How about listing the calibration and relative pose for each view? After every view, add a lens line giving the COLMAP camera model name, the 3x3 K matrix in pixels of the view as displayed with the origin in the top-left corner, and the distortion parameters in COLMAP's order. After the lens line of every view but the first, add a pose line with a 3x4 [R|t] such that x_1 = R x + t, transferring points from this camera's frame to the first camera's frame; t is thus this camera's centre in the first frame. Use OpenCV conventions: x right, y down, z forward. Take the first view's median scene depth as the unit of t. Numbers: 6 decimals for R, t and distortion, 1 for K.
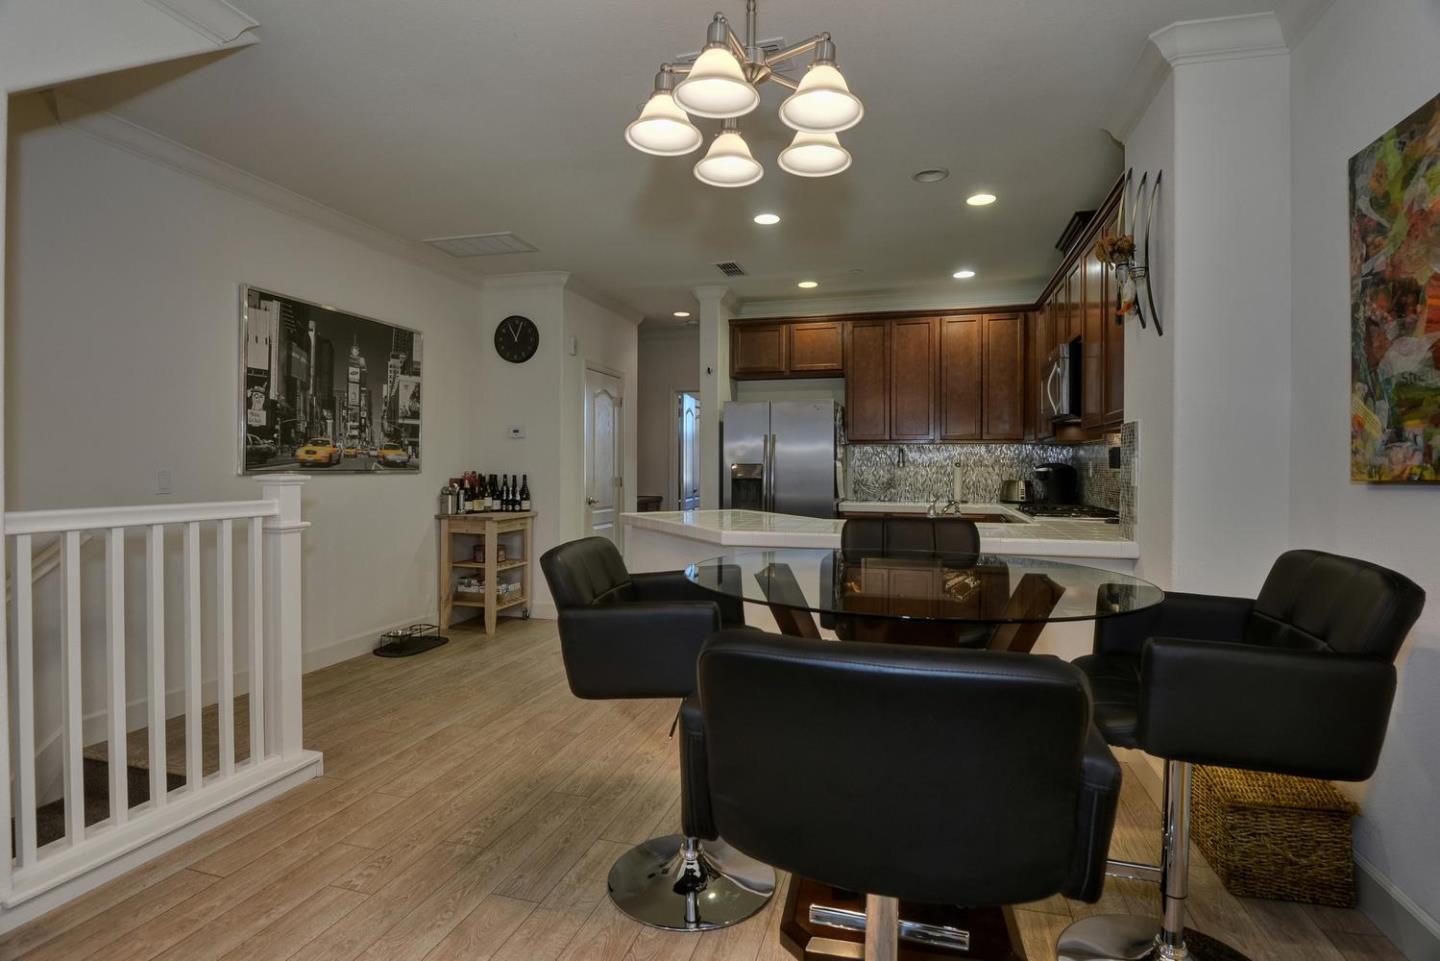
lens RADIAL K [[715.4, 0, 720.4], [0, 715.4, 471.2], [0, 0, 1]] dist [-0.001831, -0.014804]
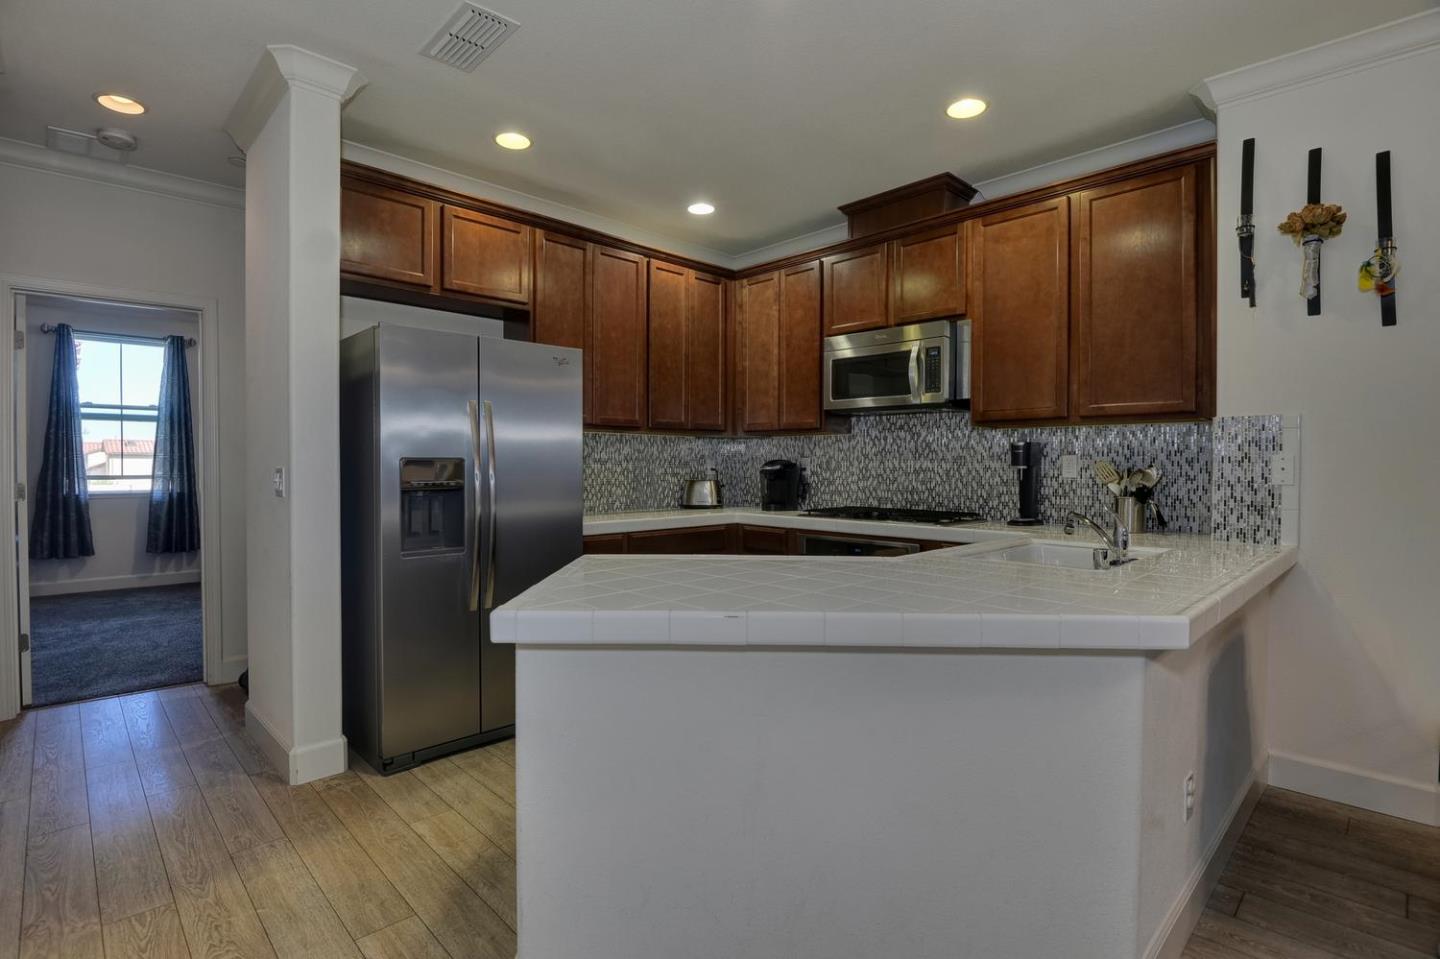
lens RADIAL K [[695.7, 0, 714.1], [0, 695.7, 476.5], [0, 0, 1]] dist [-0.002450, -0.015894]
pose [[0.500767, -0.016444, 0.865426, -0.641542], [0.005813, 0.999861, 0.015635, -0.009626], [-0.865562, -0.002799, 0.500793, 1.367121]]
